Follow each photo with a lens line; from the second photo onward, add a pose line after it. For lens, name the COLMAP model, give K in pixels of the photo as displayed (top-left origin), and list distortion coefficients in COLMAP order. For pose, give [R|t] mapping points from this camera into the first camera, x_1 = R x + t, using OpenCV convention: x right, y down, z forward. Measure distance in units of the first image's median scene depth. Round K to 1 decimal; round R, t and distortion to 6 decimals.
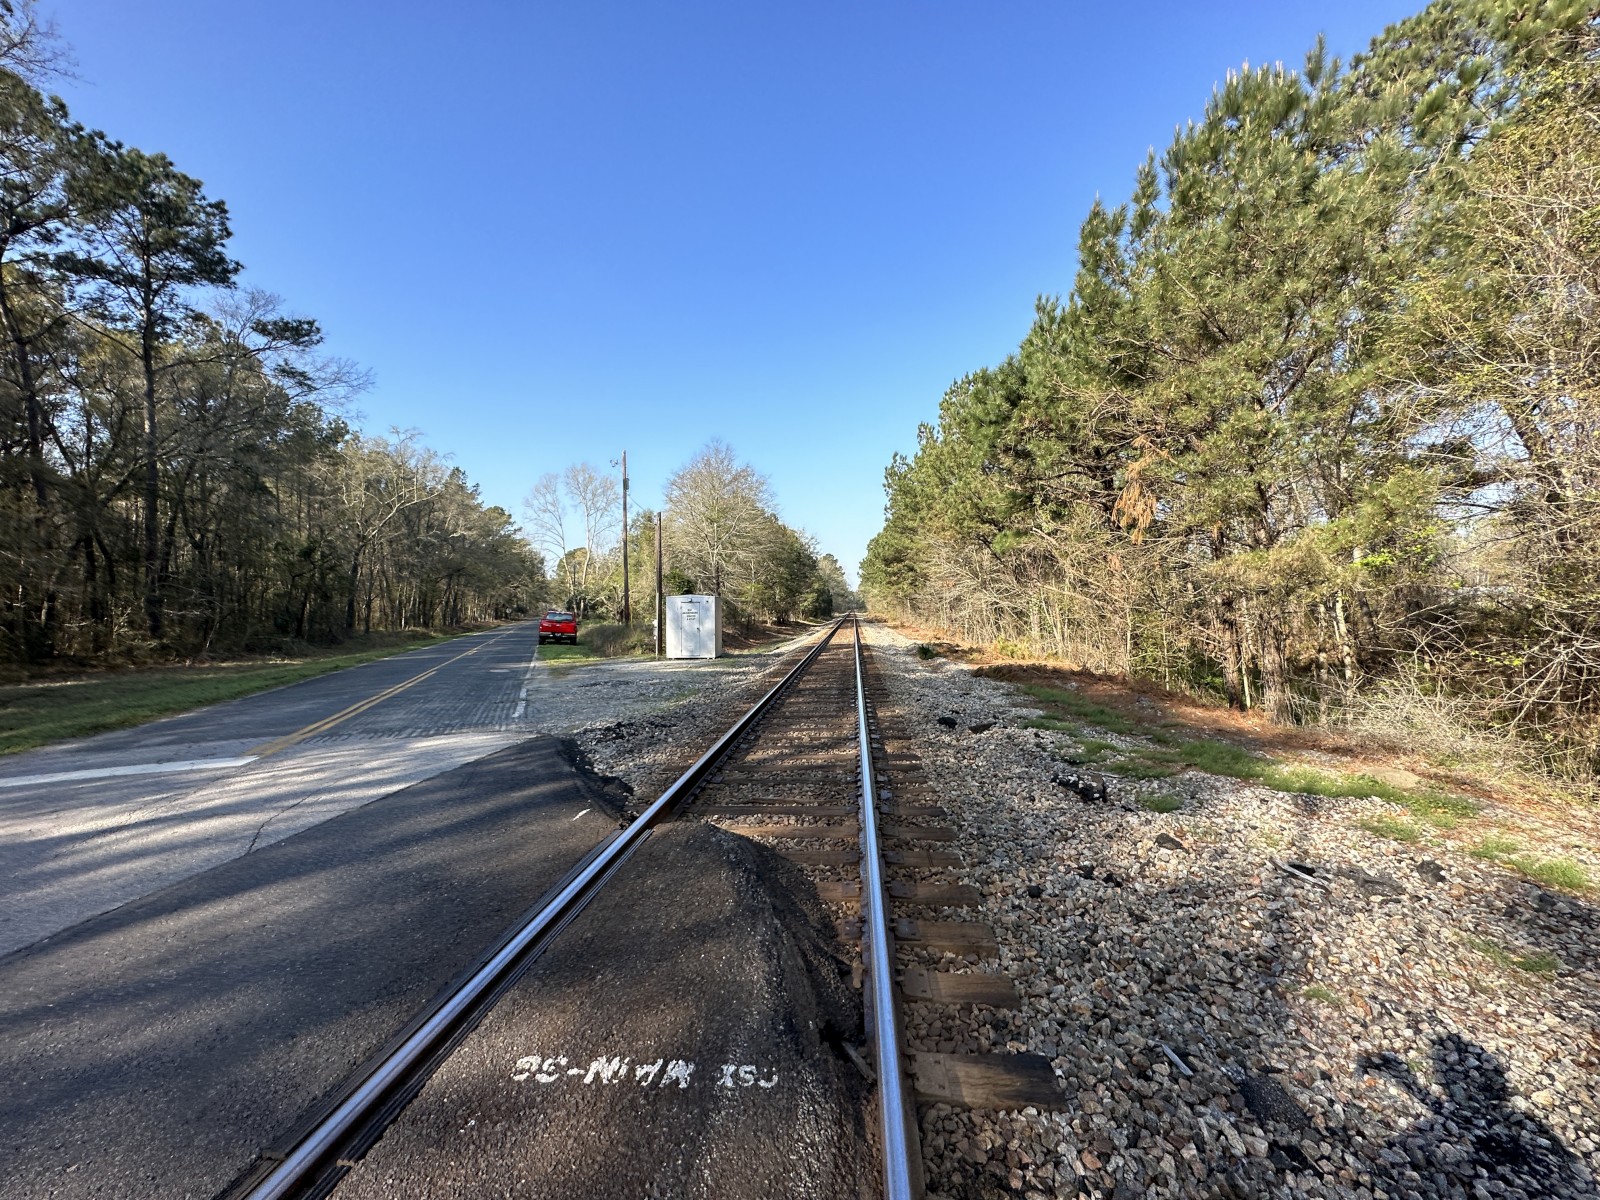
lens RADIAL K [[629.5, 0, 800.0], [0, 629.5, 600.0], [0, 0, 1]] dist [0.010657, -0.000007]
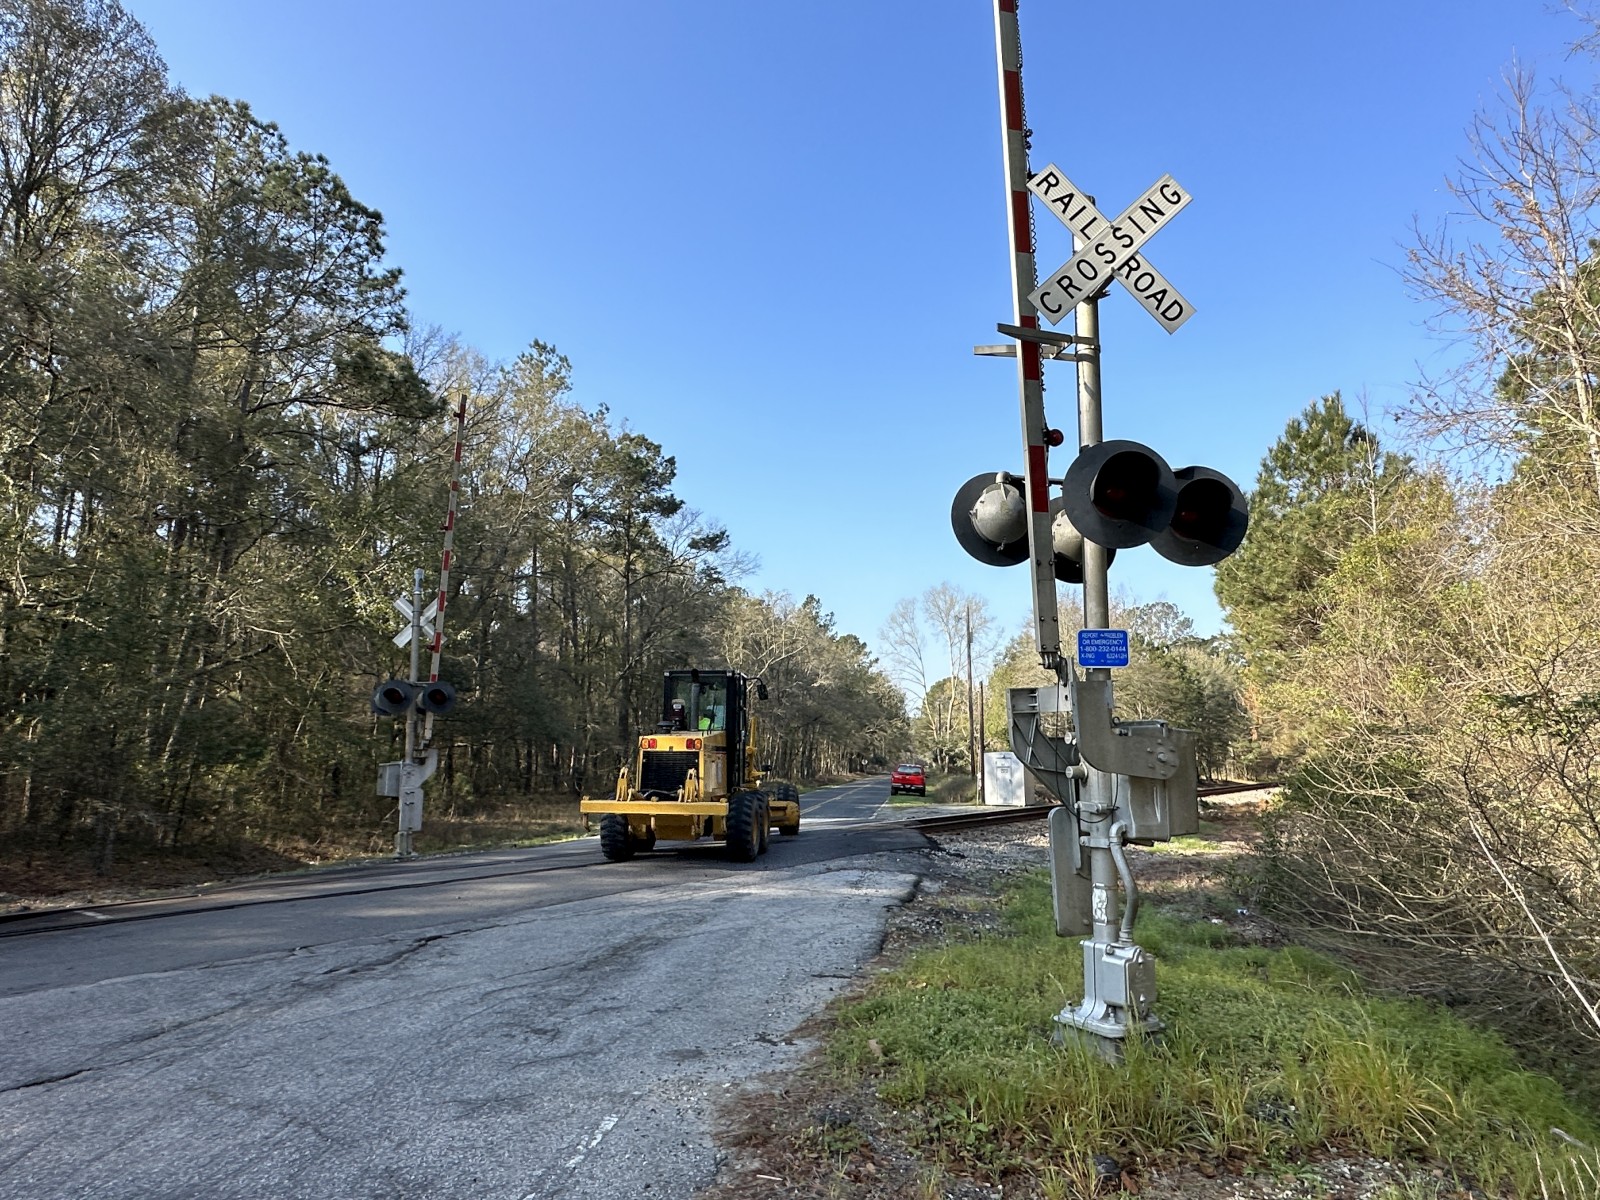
lens RADIAL K [[974.6, 0, 800.0], [0, 974.6, 600.0], [0, 0, 1]] dist [0.001224, 0.000103]
pose [[0.878712, -0.070696, -0.472087, 0.097481], [0.000053, 0.988987, -0.148005, -0.004637], [0.477352, 0.130028, 0.869039, -0.212272]]
